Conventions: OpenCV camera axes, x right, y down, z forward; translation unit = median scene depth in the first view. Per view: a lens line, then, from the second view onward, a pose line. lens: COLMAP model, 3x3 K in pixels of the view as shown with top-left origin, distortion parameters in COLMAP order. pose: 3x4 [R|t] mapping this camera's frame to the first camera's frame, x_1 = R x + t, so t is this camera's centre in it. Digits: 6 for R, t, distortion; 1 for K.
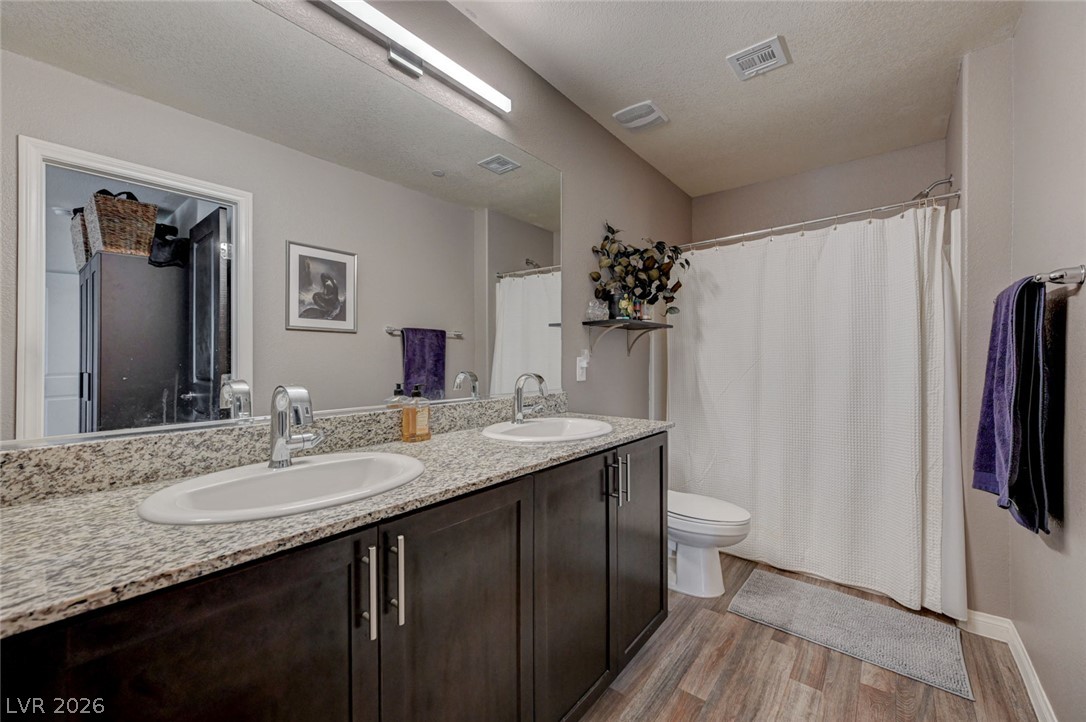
lens RADIAL K [[431.0, 0, 546.7], [0, 431.0, 363.2], [0, 0, 1]] dist [0.003638, -0.000212]
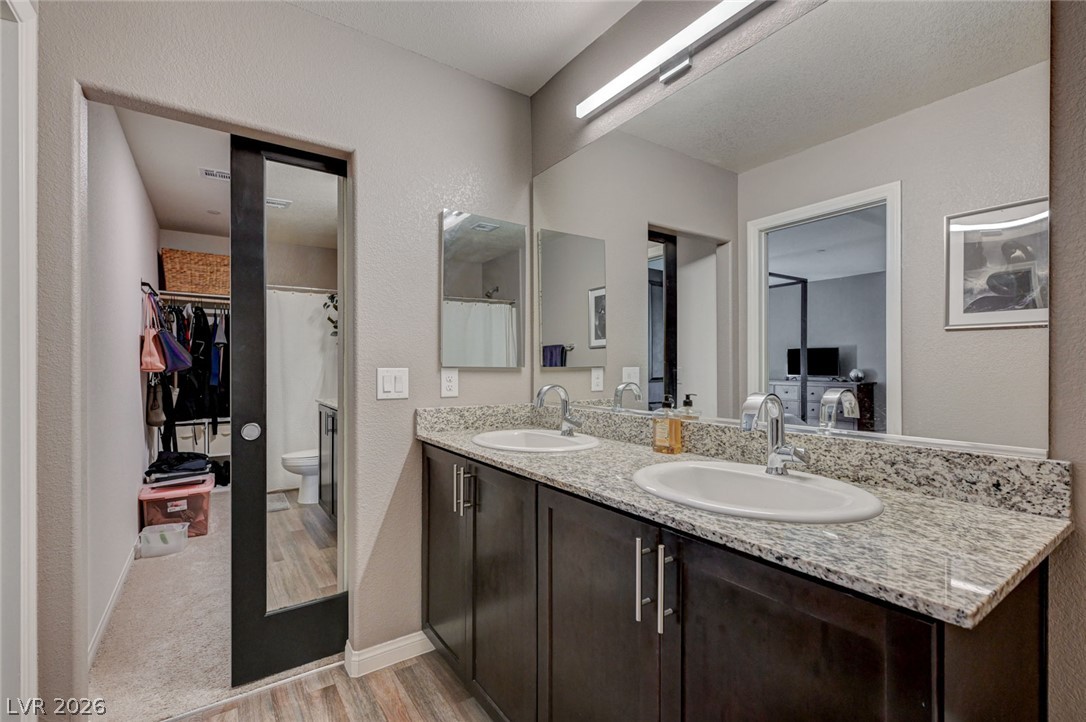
lens RADIAL K [[481.5, 0, 546.3], [0, 481.5, 361.8], [0, 0, 1]] dist [-0.000434, -0.000057]
pose [[-0.279534, -0.011987, -0.960061, 0.650199], [-0.011349, 0.999893, -0.009180, -0.009376], [0.960069, 0.008329, -0.279640, 0.829290]]
